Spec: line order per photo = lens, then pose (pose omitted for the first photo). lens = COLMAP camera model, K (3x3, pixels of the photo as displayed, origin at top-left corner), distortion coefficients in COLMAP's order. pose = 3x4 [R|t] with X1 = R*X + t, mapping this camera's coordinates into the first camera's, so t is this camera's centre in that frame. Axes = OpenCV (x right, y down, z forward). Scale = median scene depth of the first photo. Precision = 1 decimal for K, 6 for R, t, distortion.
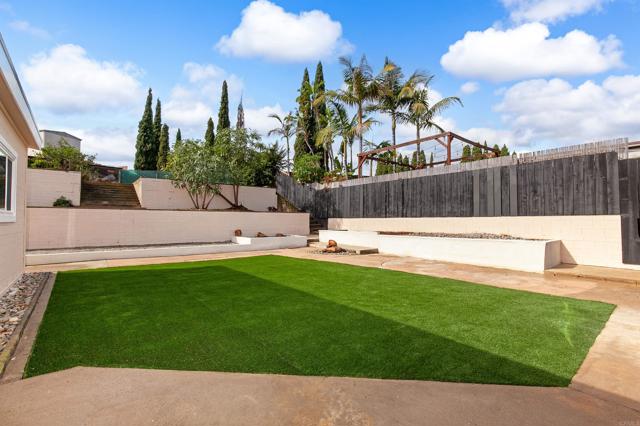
lens RADIAL K [[297.0, 0, 321.3], [0, 297.0, 213.7], [0, 0, 1]] dist [0.002664, 0.000397]
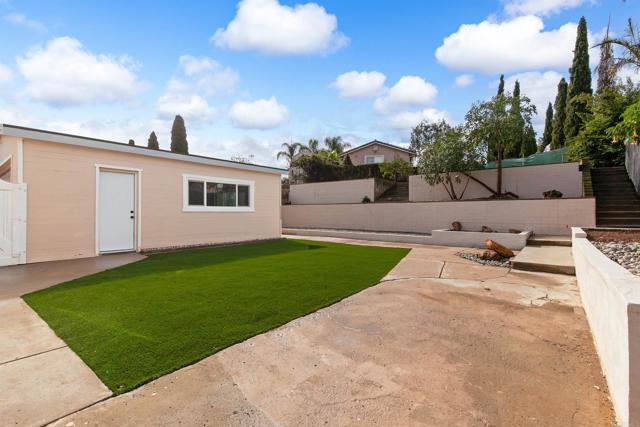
lens RADIAL K [[297.0, 0, 321.3], [0, 297.0, 214.2], [0, 0, 1]] dist [0.002664, 0.000397]
pose [[0.179428, 0.005079, -0.983758, 0.304169], [0.026235, 0.999606, 0.009945, 0.007270], [0.983421, -0.027593, 0.179224, 0.259285]]
